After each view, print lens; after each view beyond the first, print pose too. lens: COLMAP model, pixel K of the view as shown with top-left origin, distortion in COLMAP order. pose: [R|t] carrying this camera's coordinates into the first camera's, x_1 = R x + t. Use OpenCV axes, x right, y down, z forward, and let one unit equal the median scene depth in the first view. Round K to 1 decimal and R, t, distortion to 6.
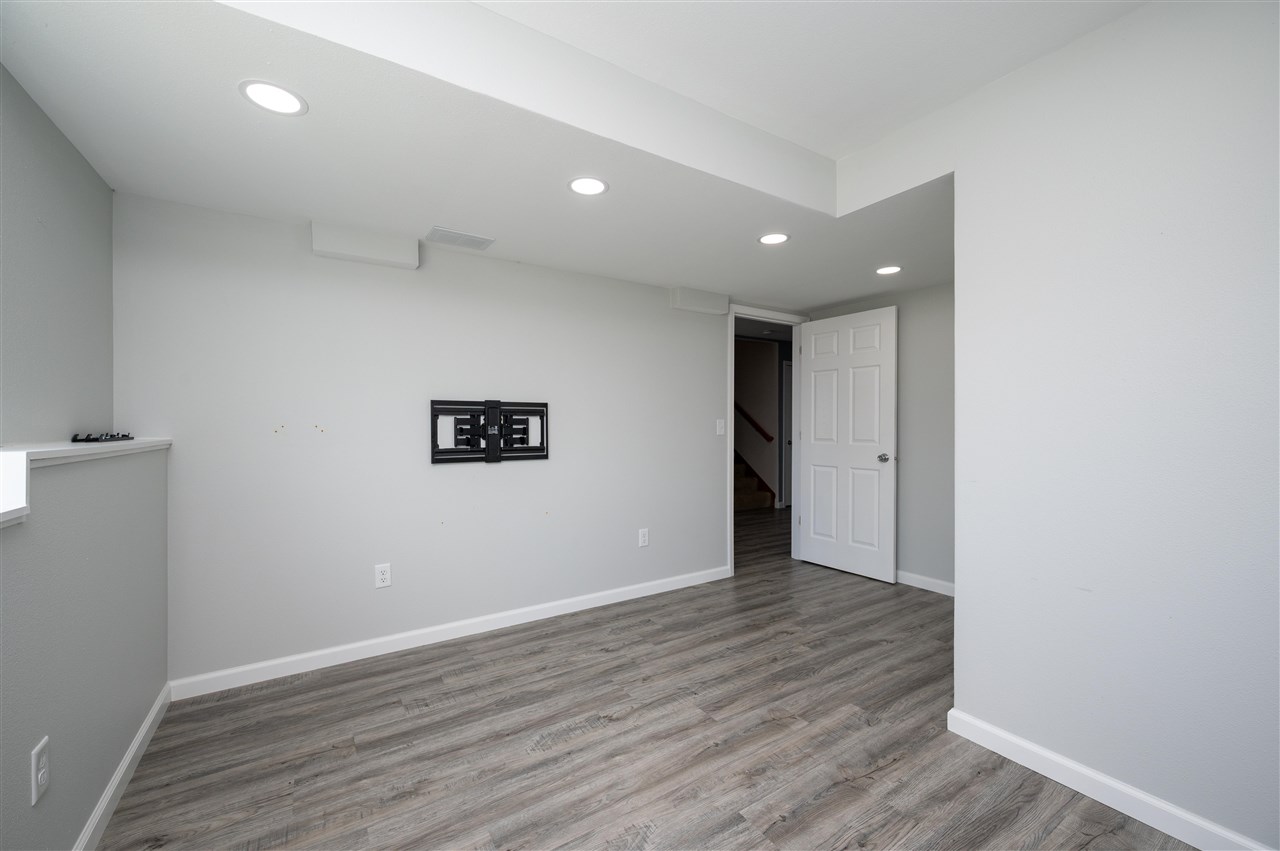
lens RADIAL K [[523.9, 0, 644.0], [0, 523.9, 427.1], [0, 0, 1]] dist [0.000548, 0.000054]
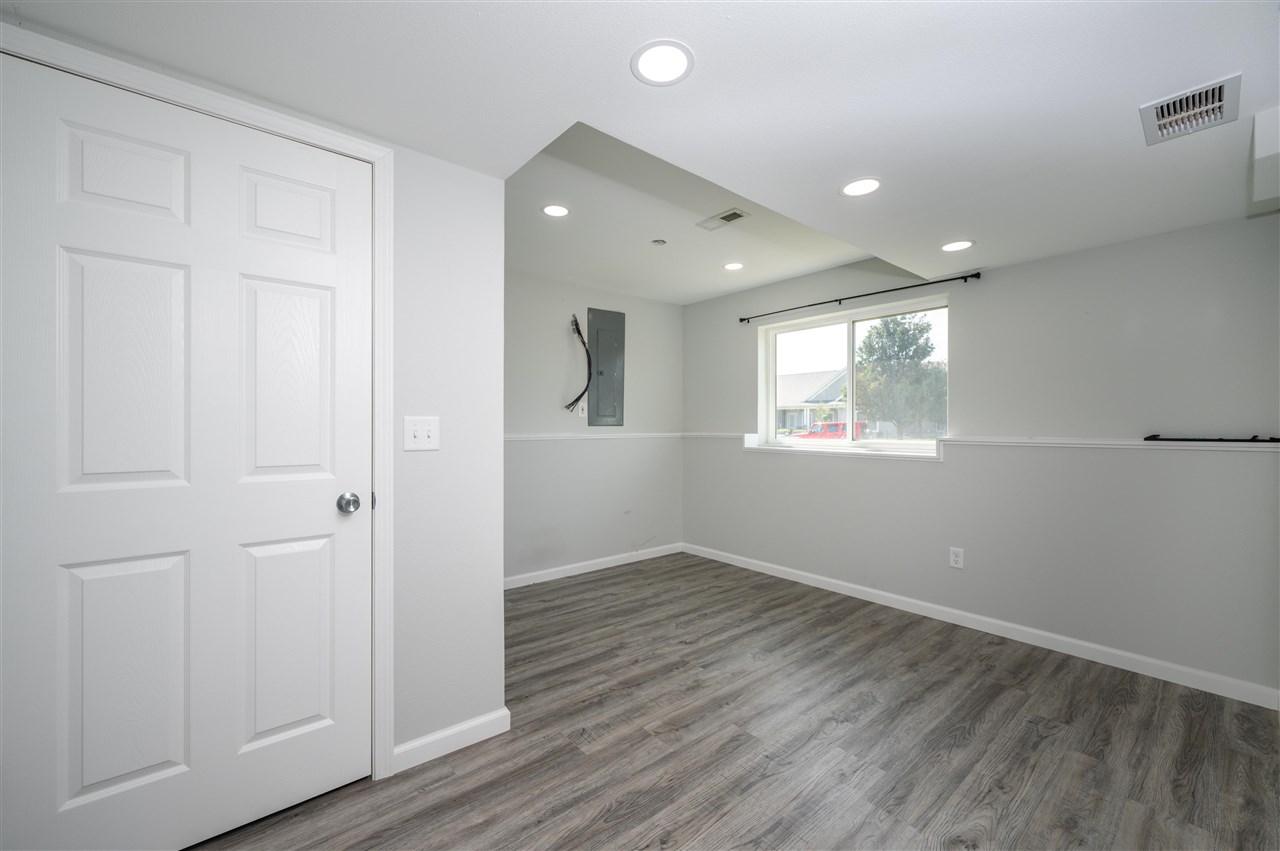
lens RADIAL K [[523.9, 0, 642.2], [0, 523.9, 428.9], [0, 0, 1]] dist [0.000548, 0.000054]
pose [[-0.992828, 0.000945, -0.119550, 0.424720], [0.000232, 0.999982, 0.005975, -0.012772], [0.119554, 0.005905, -0.992810, 1.943896]]
